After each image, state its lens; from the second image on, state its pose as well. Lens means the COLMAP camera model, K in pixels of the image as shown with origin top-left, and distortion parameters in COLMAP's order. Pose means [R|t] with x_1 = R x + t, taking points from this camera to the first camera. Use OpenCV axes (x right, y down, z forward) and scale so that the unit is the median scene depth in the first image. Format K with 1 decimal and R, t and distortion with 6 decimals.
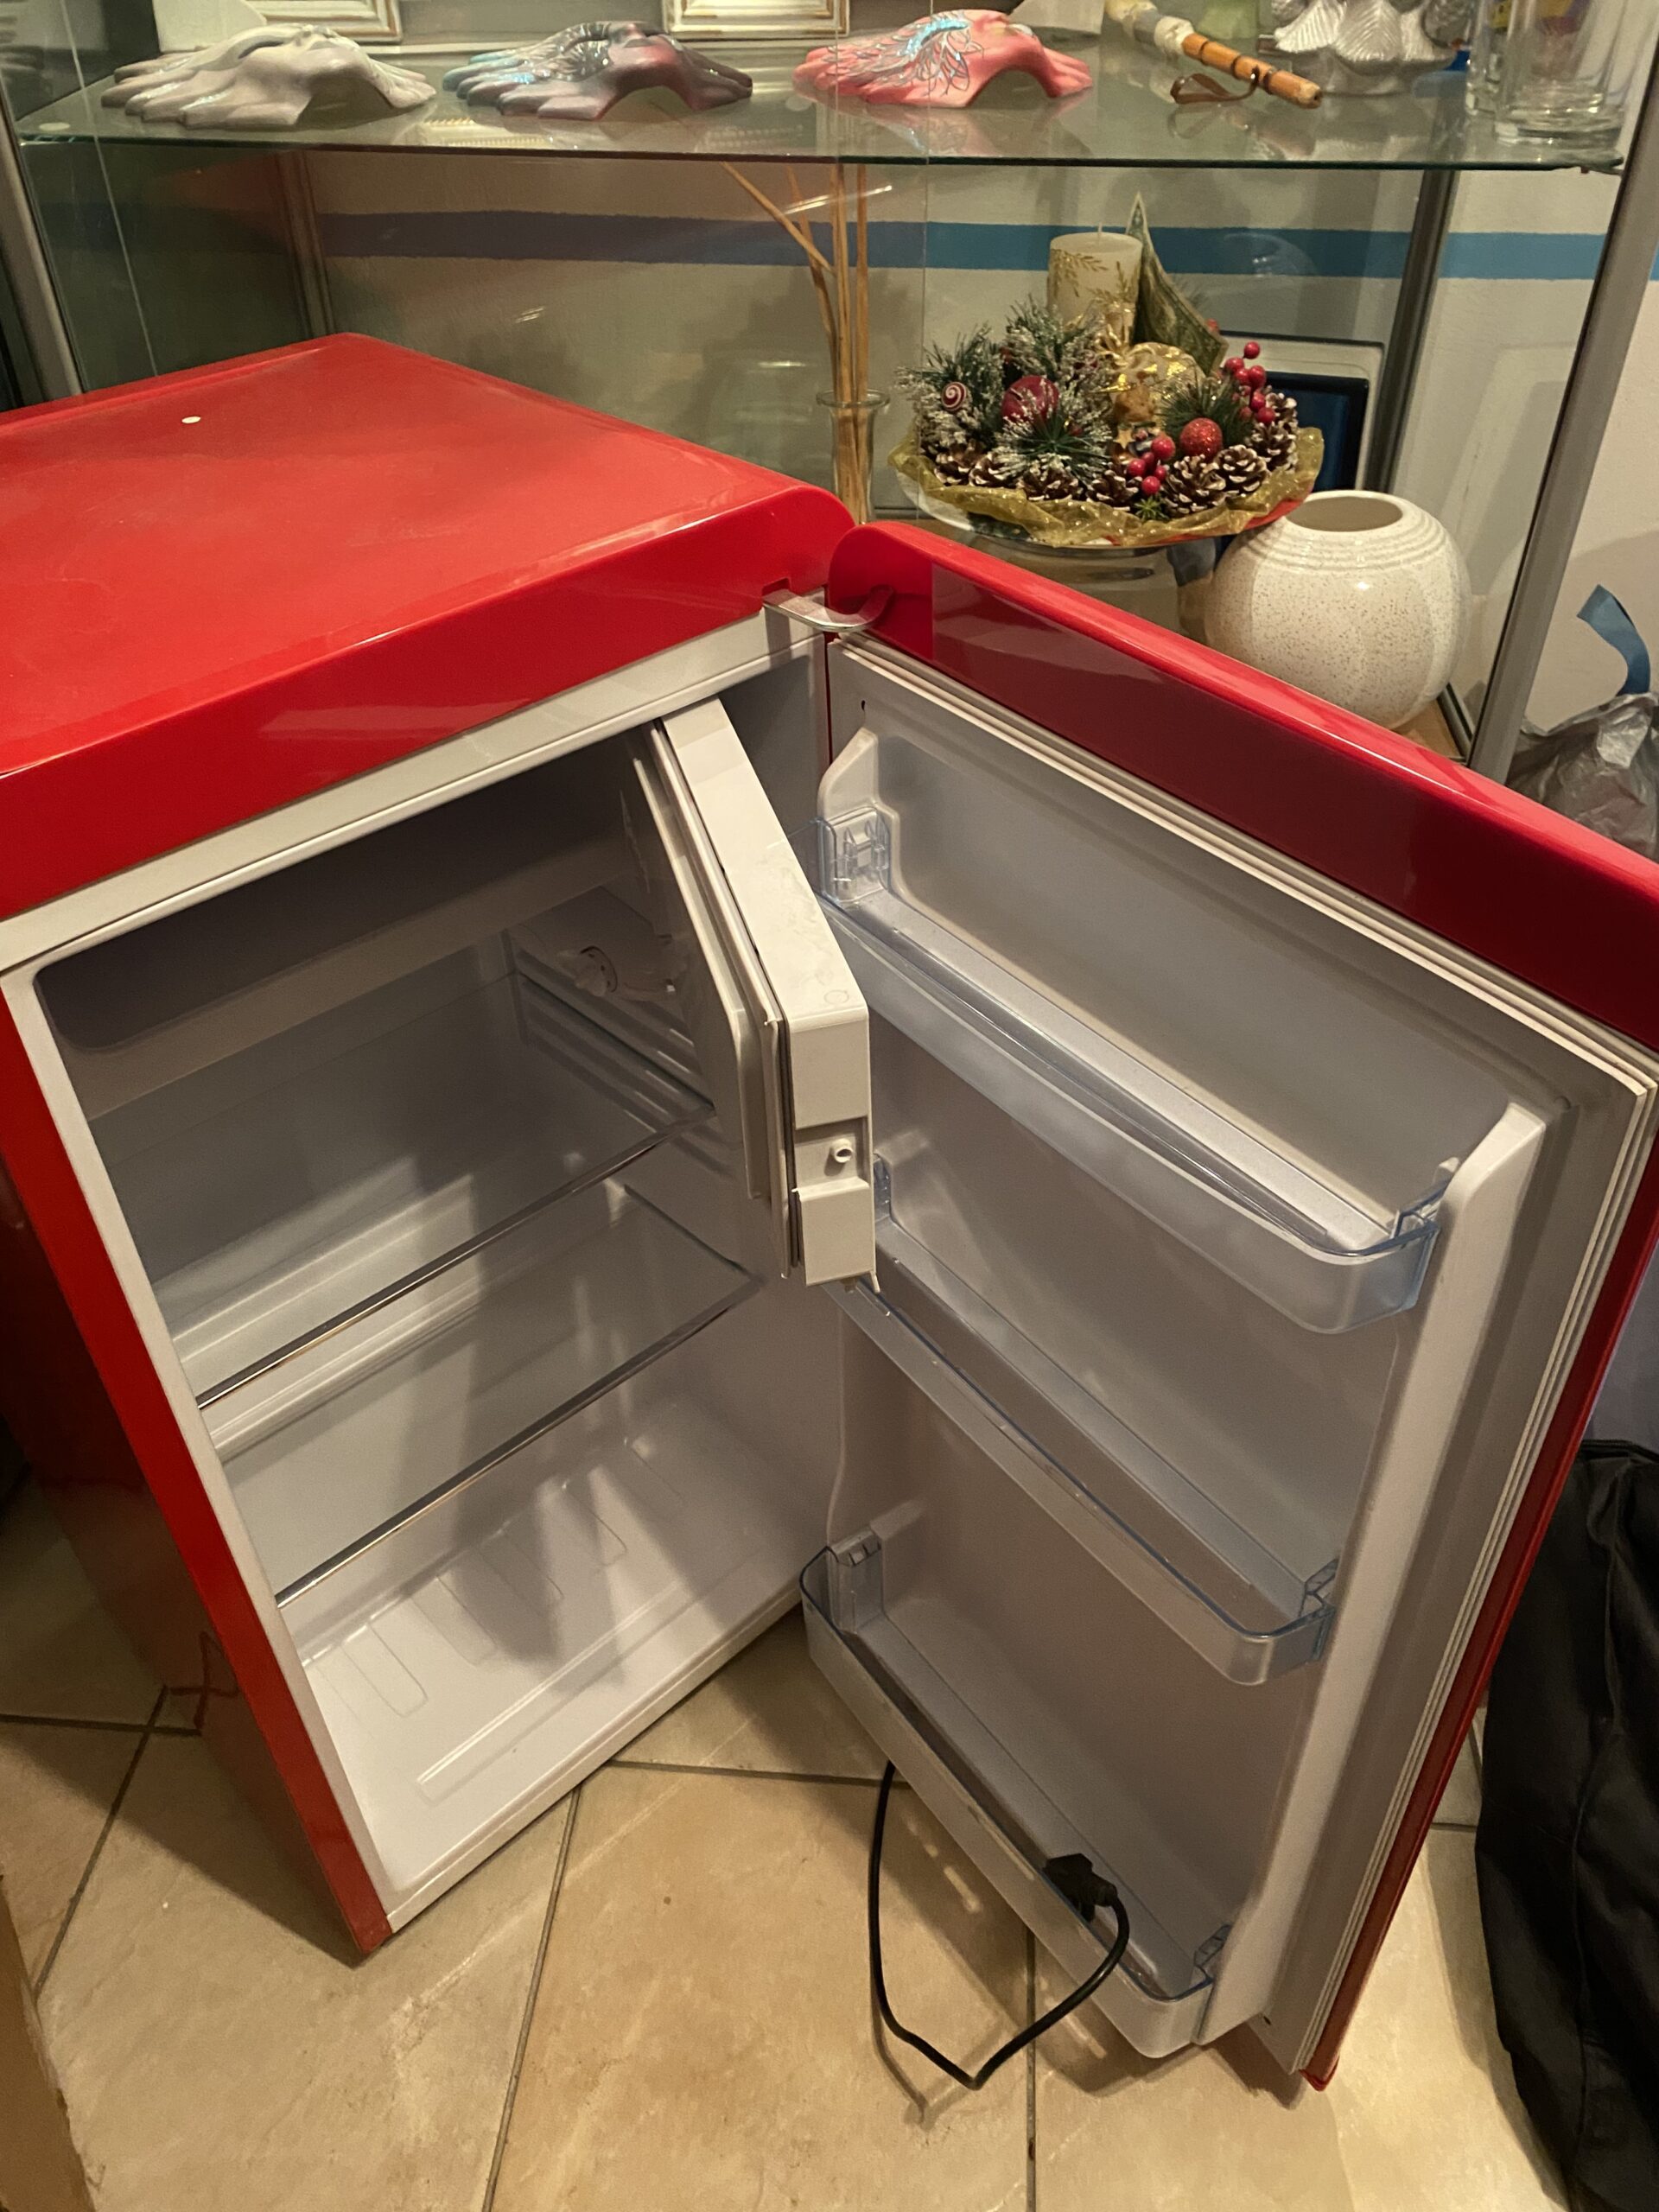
lens RADIAL K [[1683.0, 0, 829.5], [0, 1683.0, 1106.0], [0, 0, 1]] dist [0.097573, -0.139008]
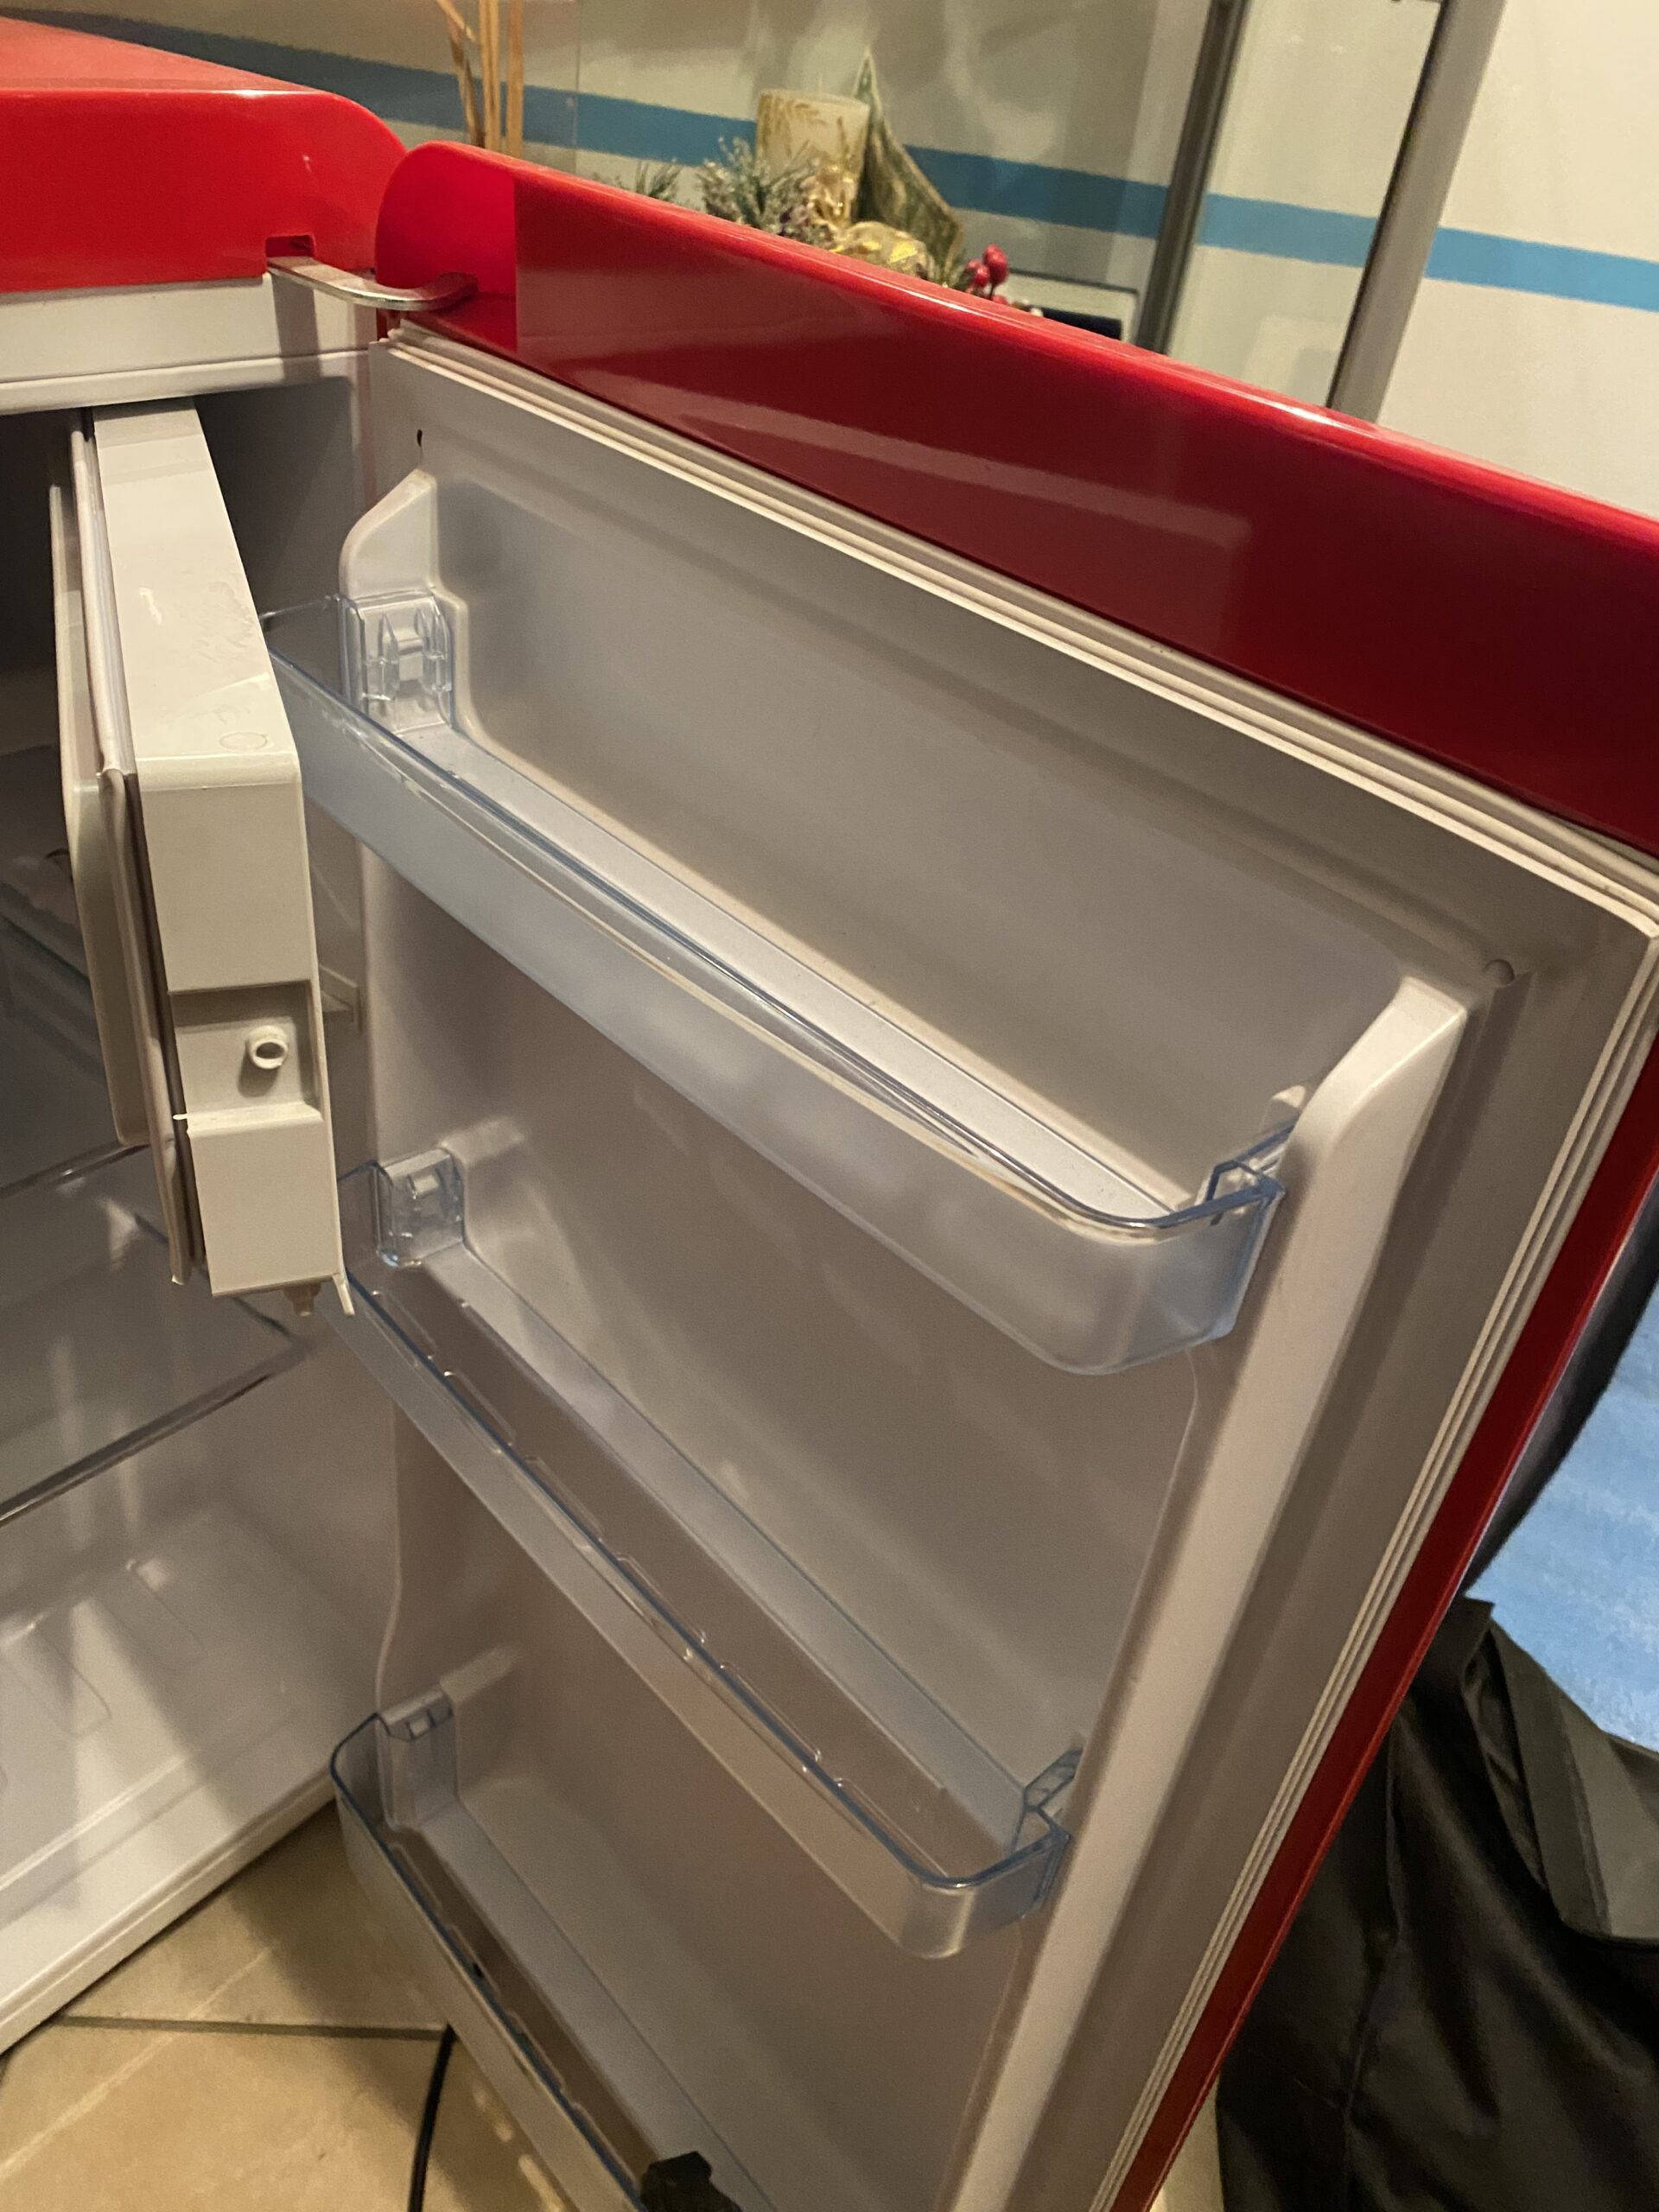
lens RADIAL K [[1731.6, 0, 829.5], [0, 1731.6, 1106.0], [0, 0, 1]] dist [0.002784, 0.000610]
pose [[0.985554, 0.048068, 0.162398, 0.064639], [-0.037700, 0.997085, -0.066338, 0.050344], [-0.165113, 0.059258, 0.984493, 0.258401]]
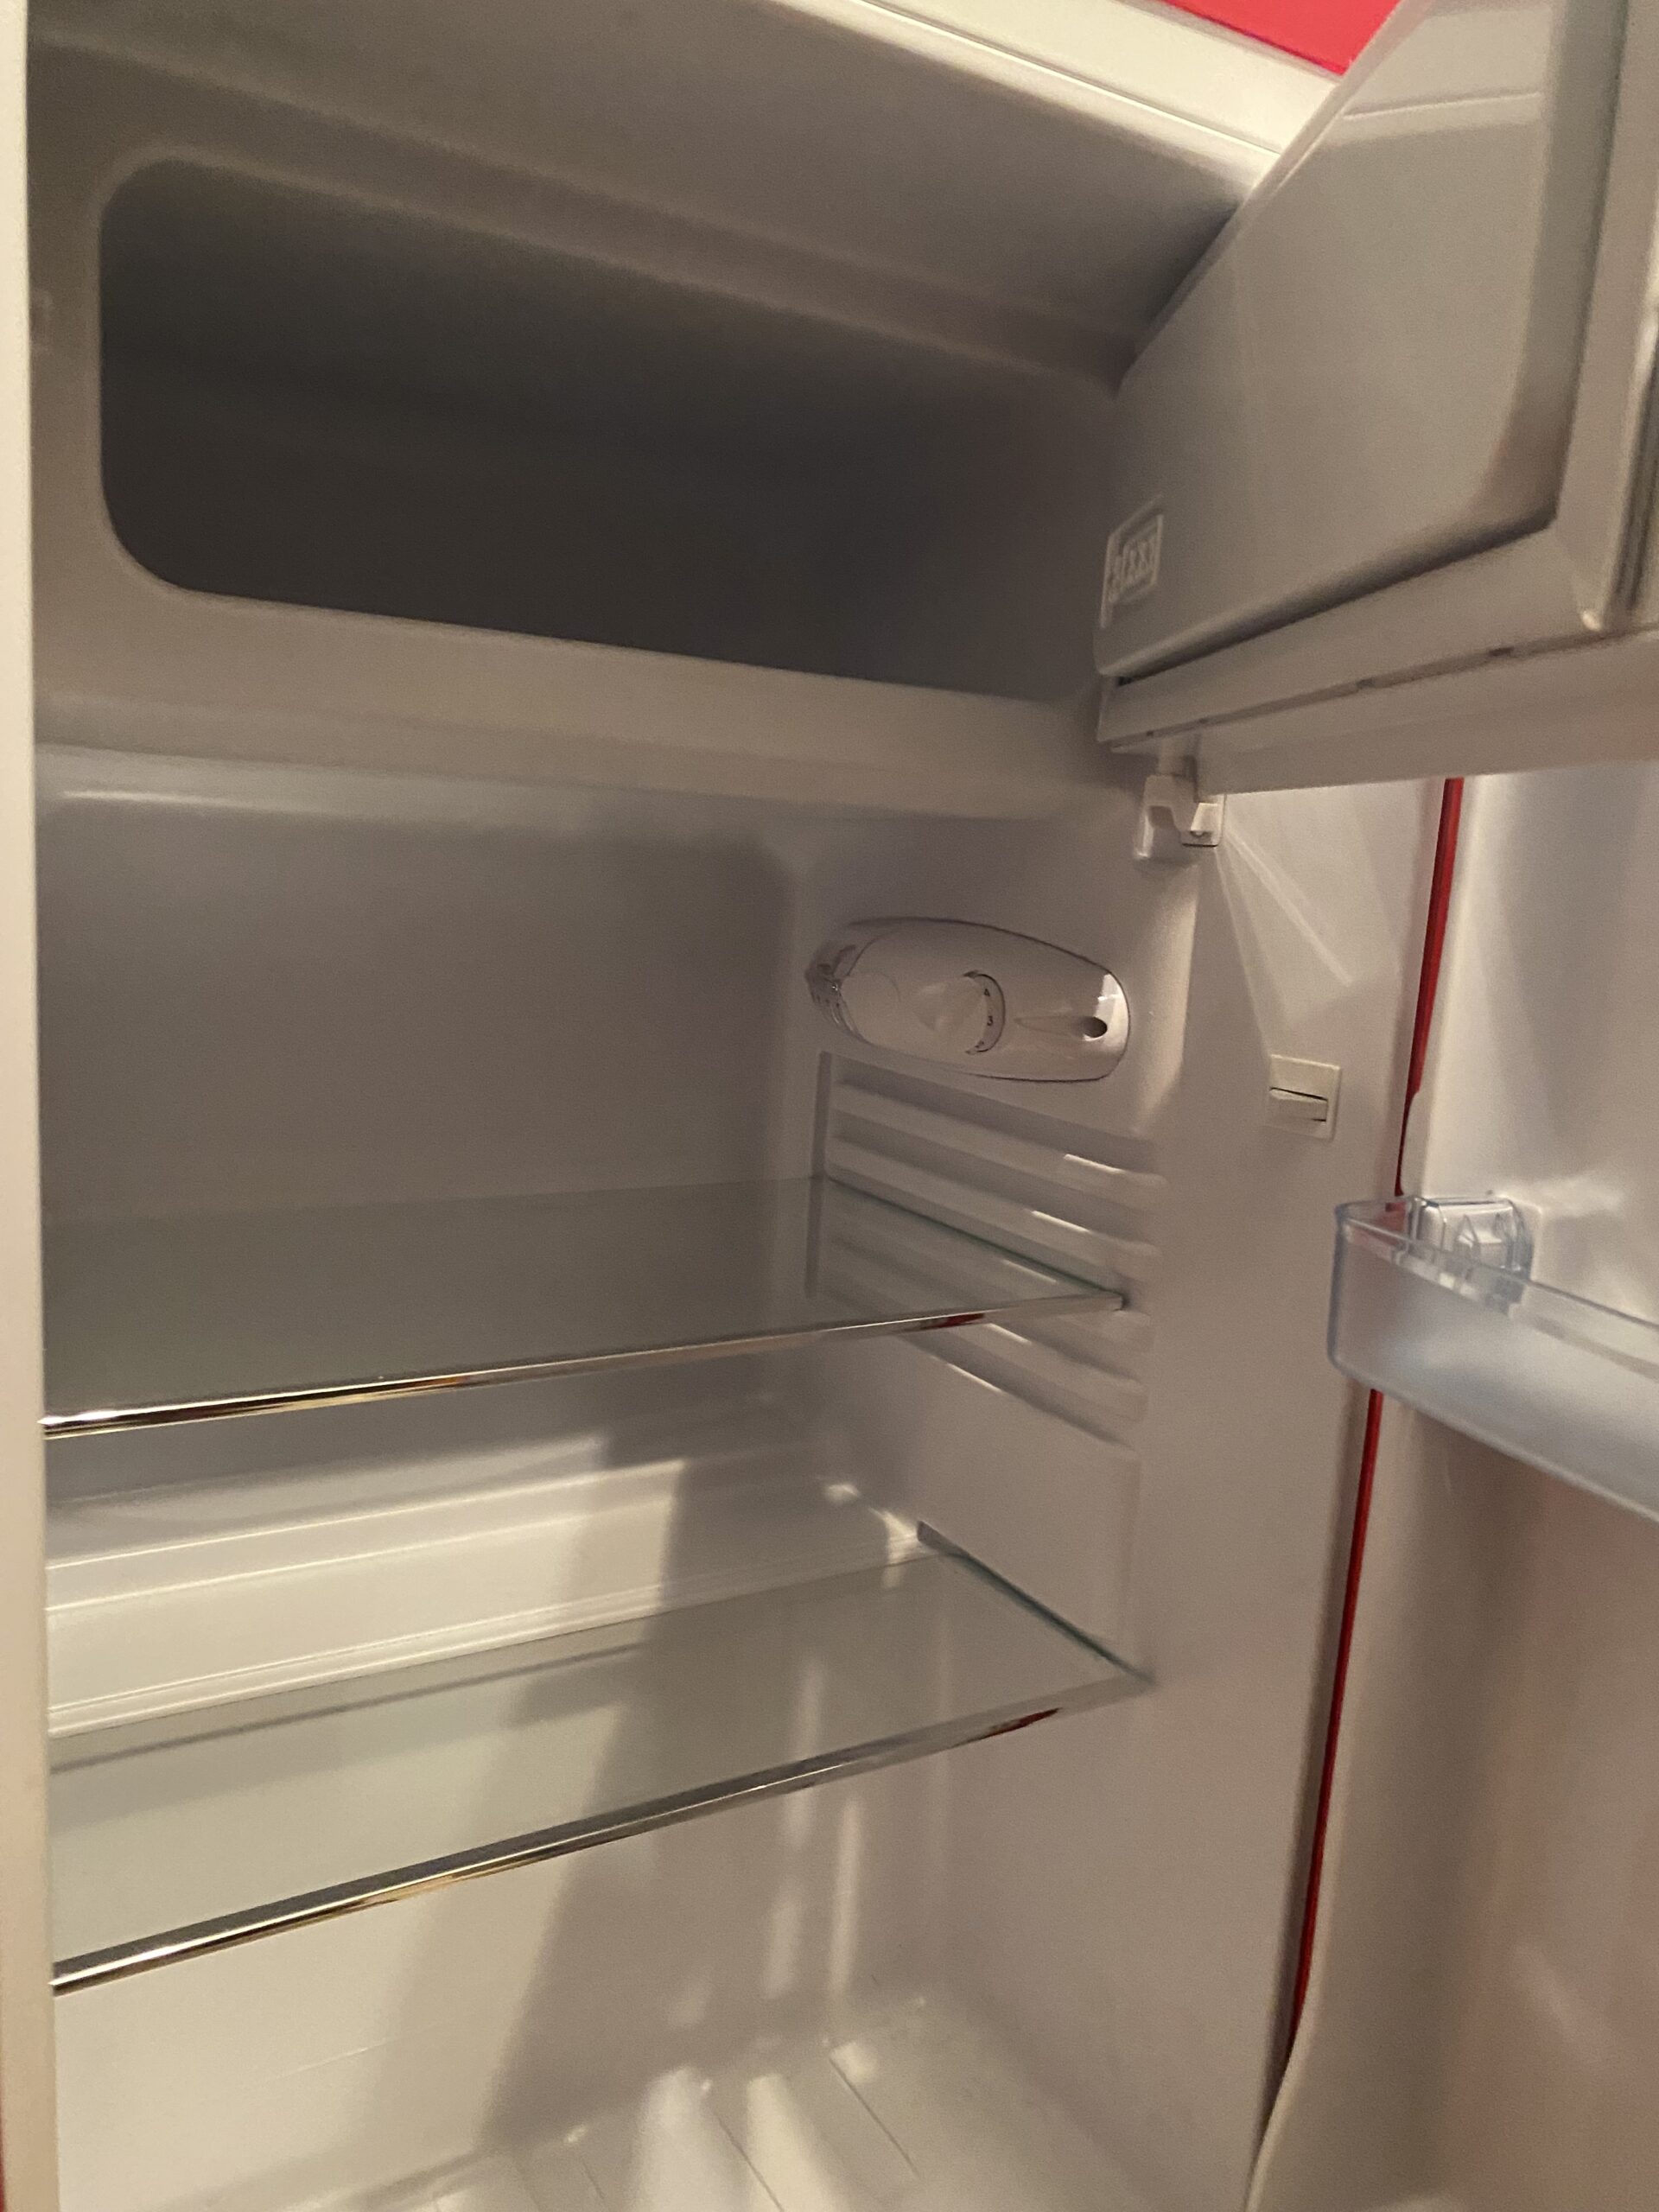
lens RADIAL K [[1683.0, 0, 829.5], [0, 1683.0, 1106.0], [0, 0, 1]] dist [0.097573, -0.139008]
pose [[0.973696, 0.127490, -0.188846, -0.073090], [-0.204729, 0.853321, -0.479510, 0.277225], [0.100013, 0.505559, 0.856976, 0.508213]]
